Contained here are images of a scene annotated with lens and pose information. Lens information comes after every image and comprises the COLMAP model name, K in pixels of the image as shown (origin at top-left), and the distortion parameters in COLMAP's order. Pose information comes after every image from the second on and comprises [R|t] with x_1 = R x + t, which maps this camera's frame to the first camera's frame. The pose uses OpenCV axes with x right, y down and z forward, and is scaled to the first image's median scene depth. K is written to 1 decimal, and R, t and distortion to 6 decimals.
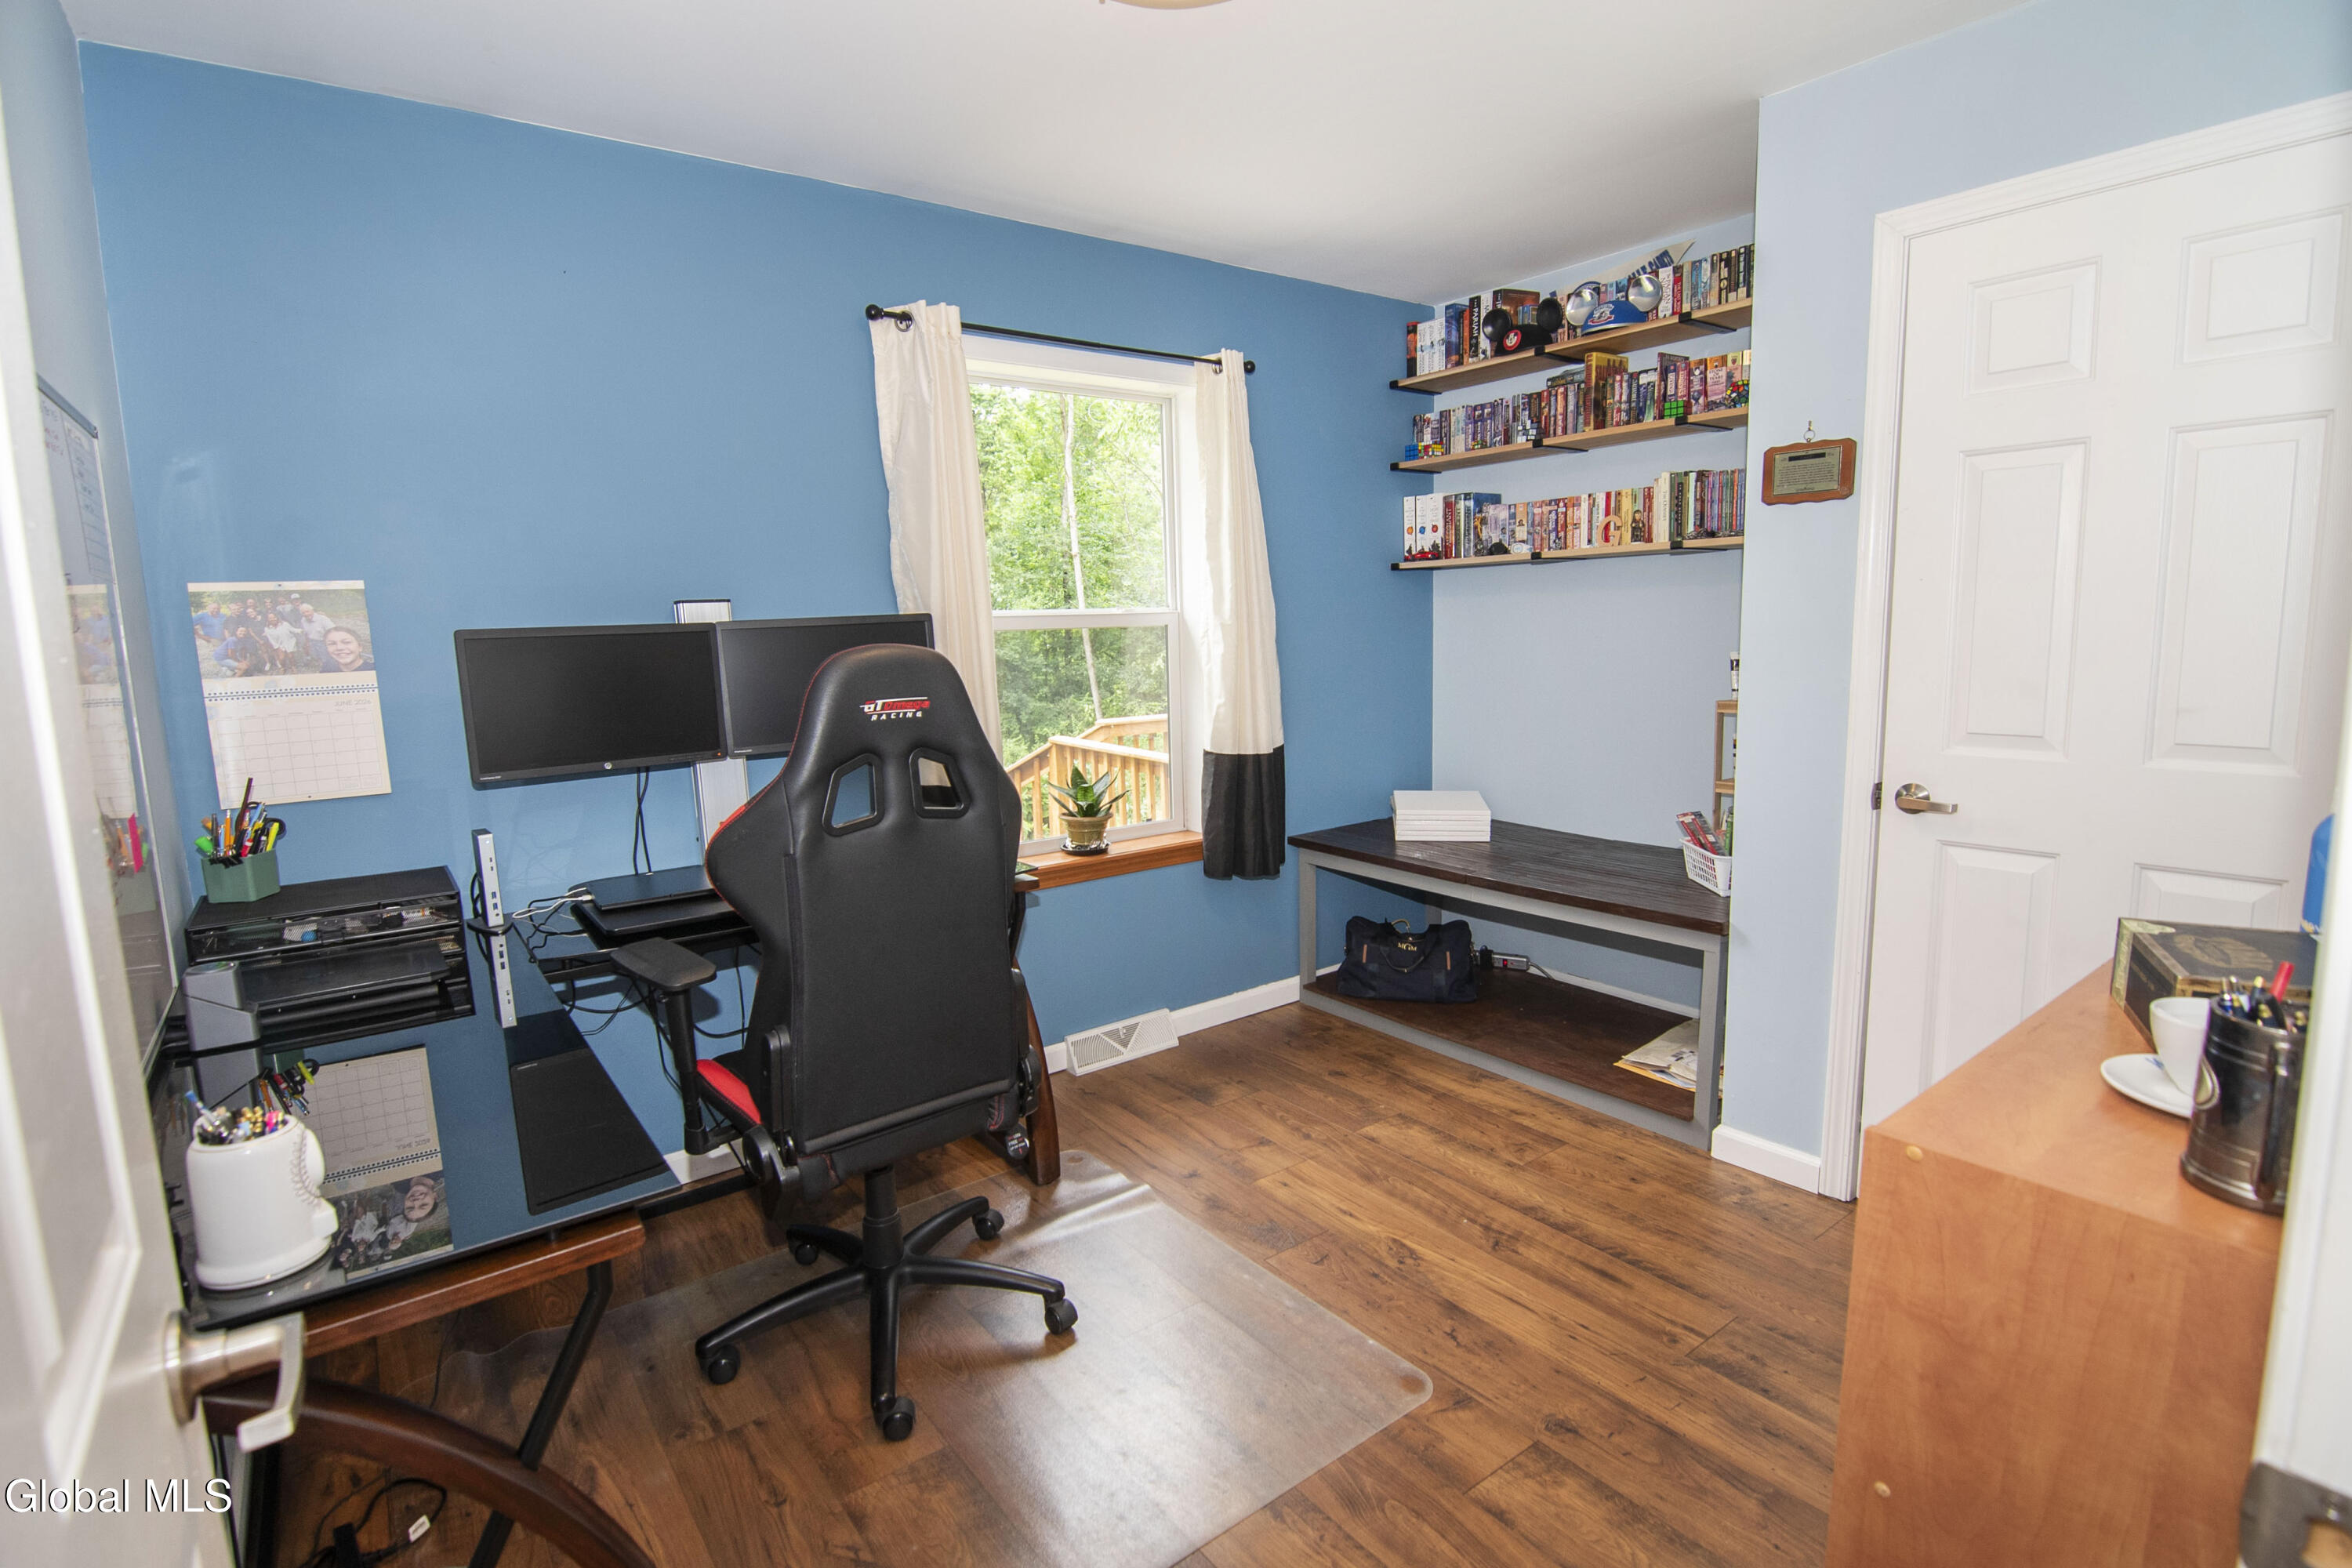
lens RADIAL K [[1137.7, 0, 1176.0], [0, 1137.7, 784.0], [0, 0, 1]] dist [-0.015079, -0.000494]
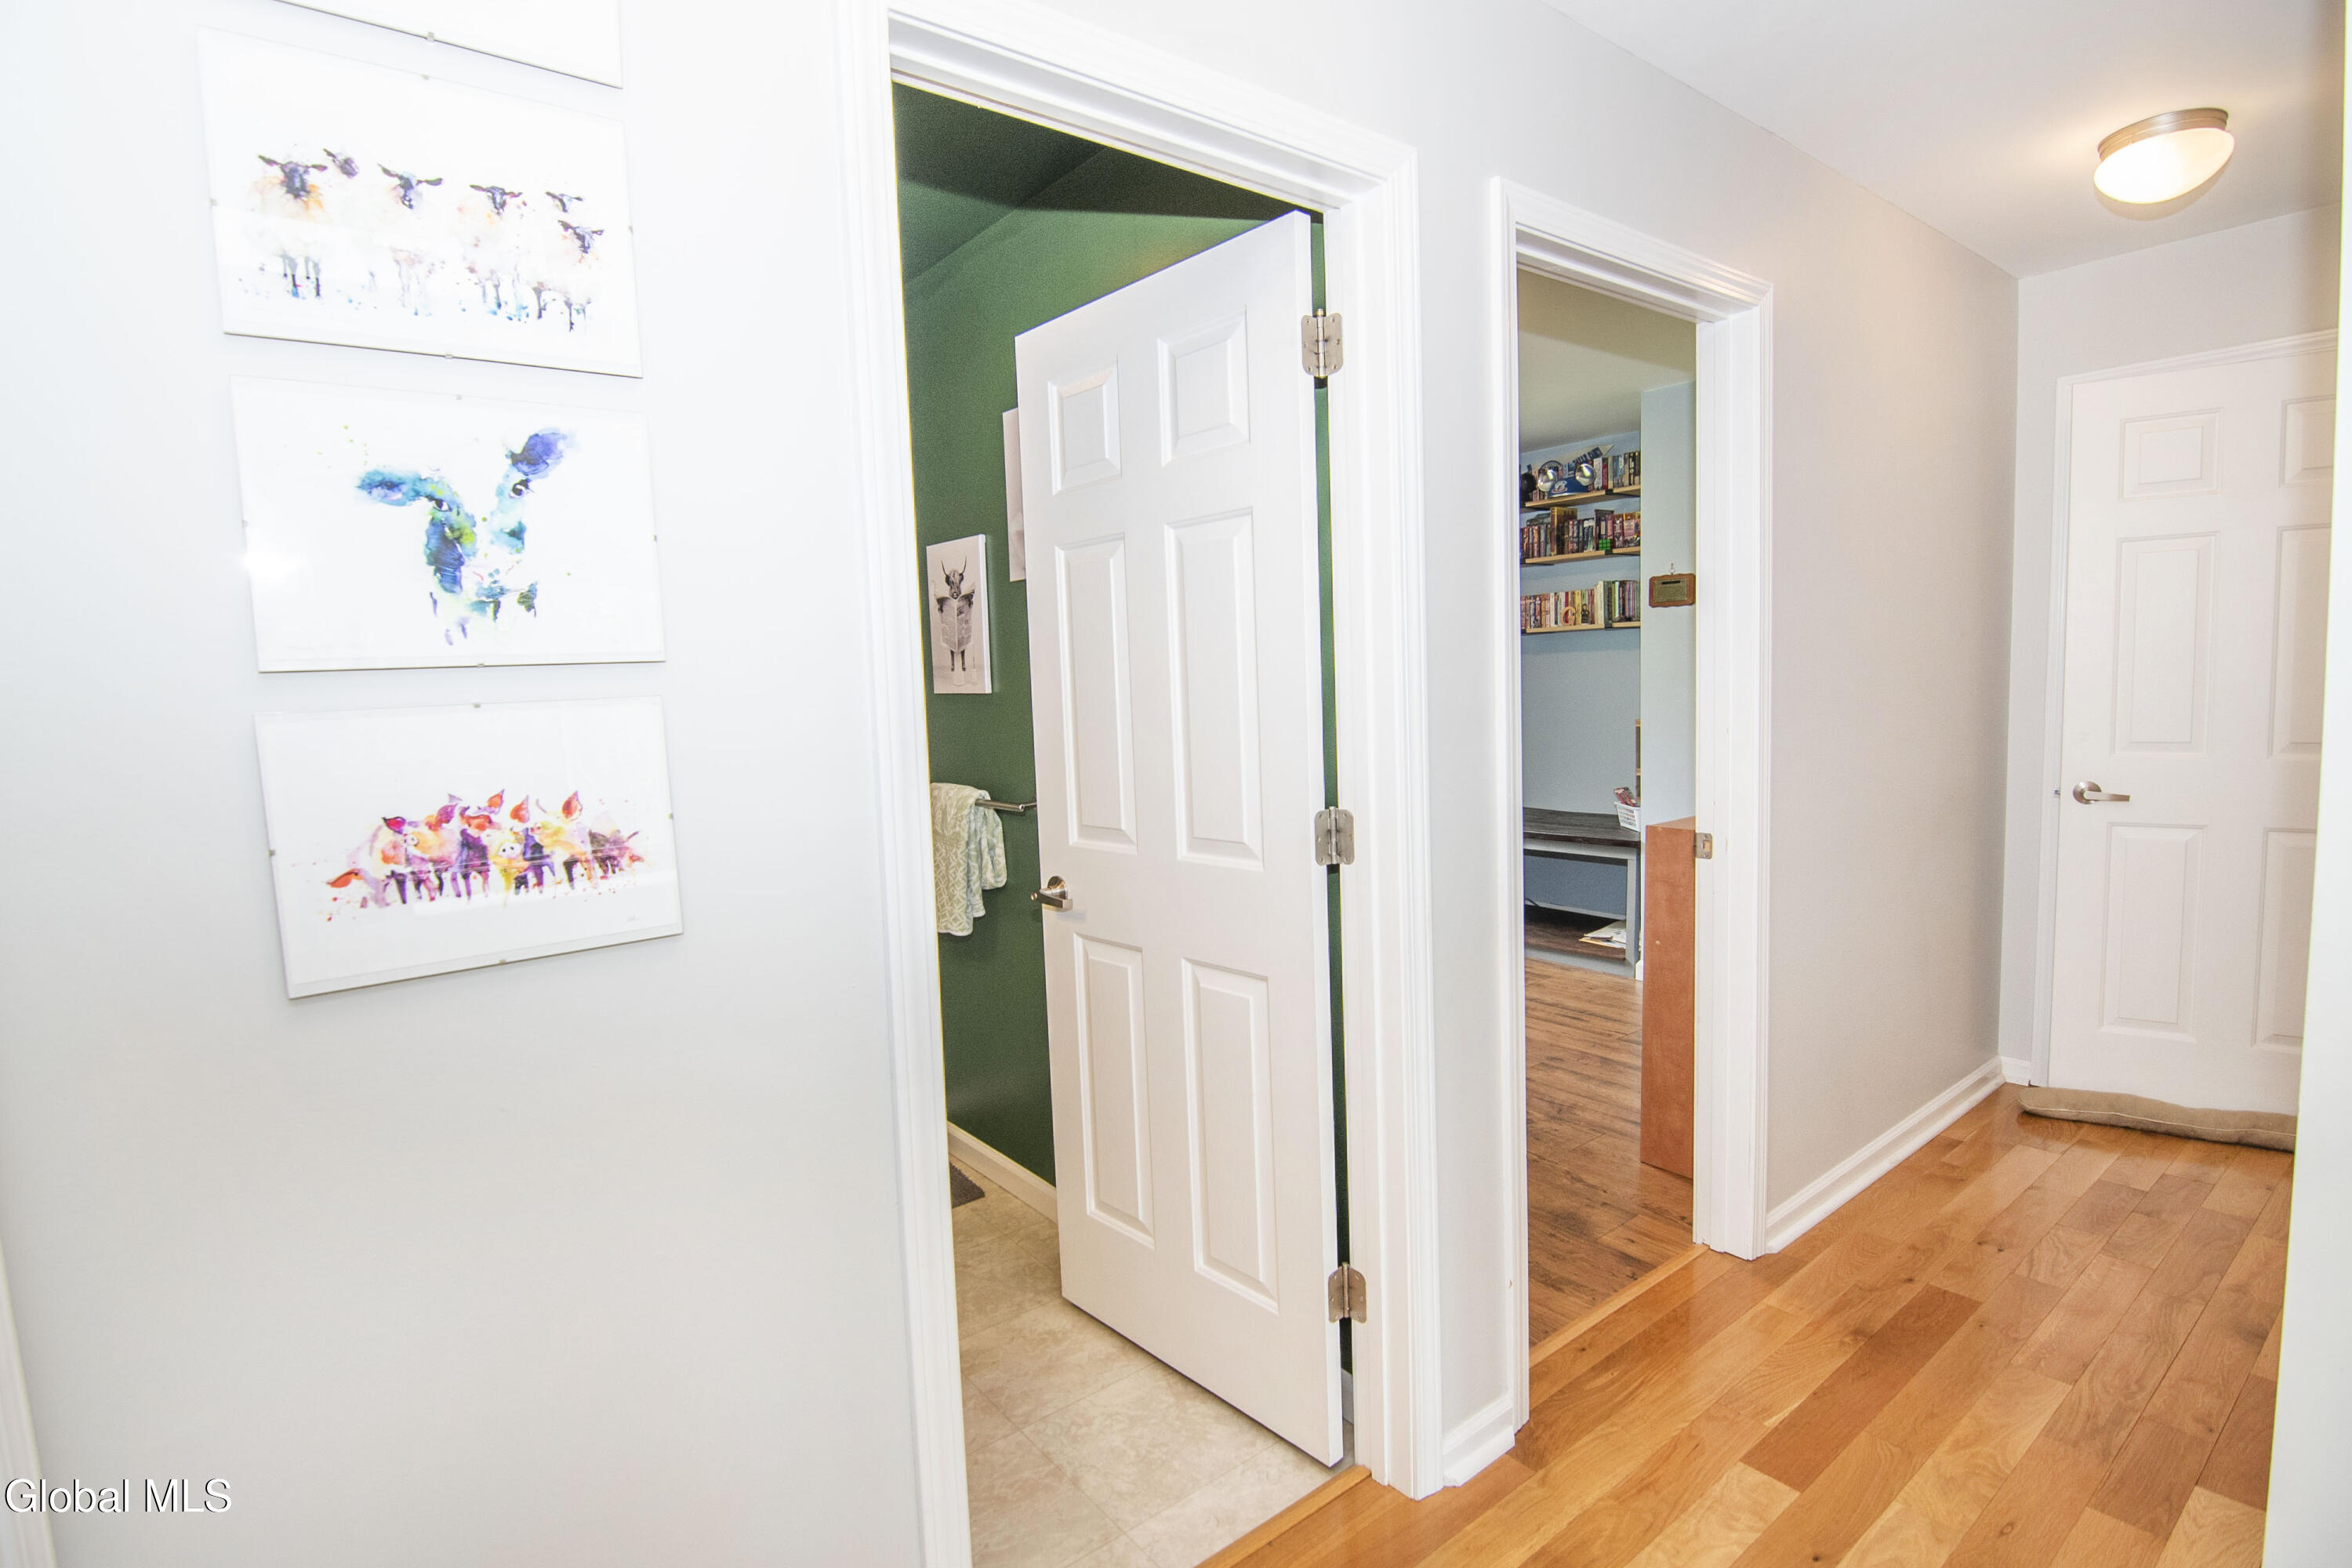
lens RADIAL K [[1137.7, 0, 1176.0], [0, 1137.7, 784.0], [0, 0, 1]] dist [-0.015079, -0.000494]
pose [[0.999715, -0.009267, 0.021993, -0.223632], [0.010359, 0.998690, -0.050102, 0.094416], [-0.021500, 0.050316, 0.998502, -0.617725]]
